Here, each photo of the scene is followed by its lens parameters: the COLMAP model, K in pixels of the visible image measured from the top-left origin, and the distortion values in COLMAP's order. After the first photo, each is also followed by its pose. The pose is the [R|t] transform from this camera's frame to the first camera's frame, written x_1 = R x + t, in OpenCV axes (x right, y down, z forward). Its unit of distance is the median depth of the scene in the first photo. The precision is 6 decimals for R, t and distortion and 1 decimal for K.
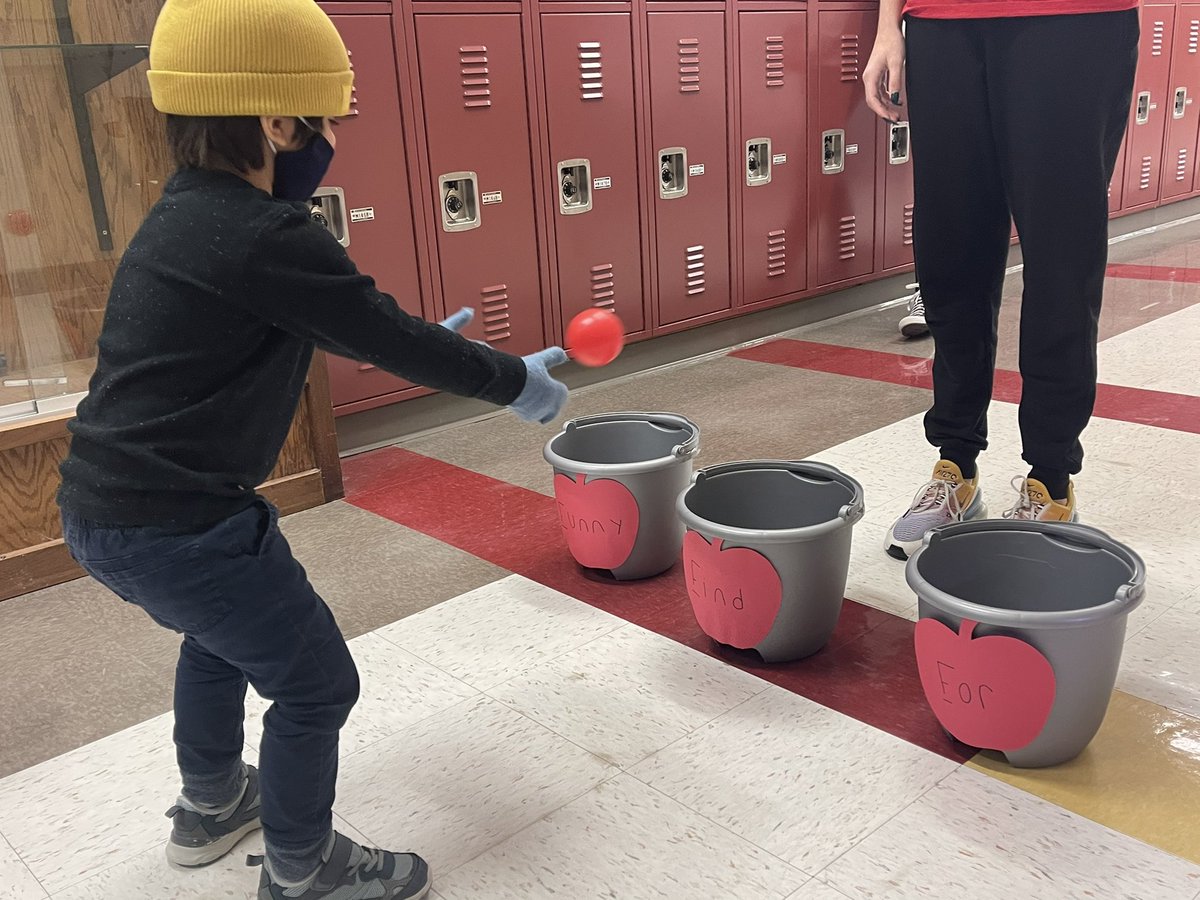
lens RADIAL K [[1171.3, 0, 608.2], [0, 1171.3, 452.5], [0, 0, 1]] dist [0.030402, 0.000000]
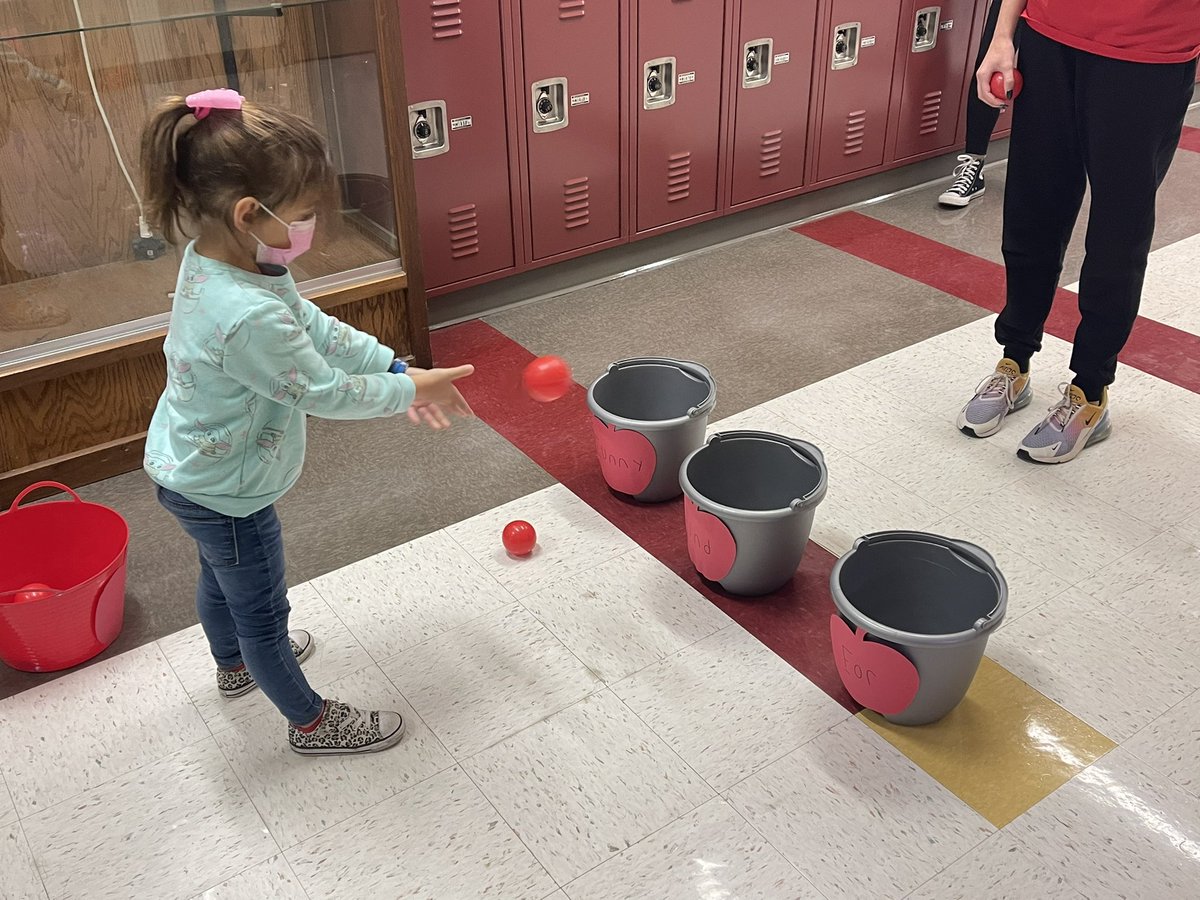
lens RADIAL K [[1171.3, 0, 594.5], [0, 1171.3, 446.3], [0, 0, 1]] dist [0.030402, 0.000000]
pose [[0.990553, 0.099826, -0.094019, 0.084318], [-0.074778, 0.967923, 0.239861, -0.281785], [0.114948, -0.230565, 0.966244, -0.228318]]
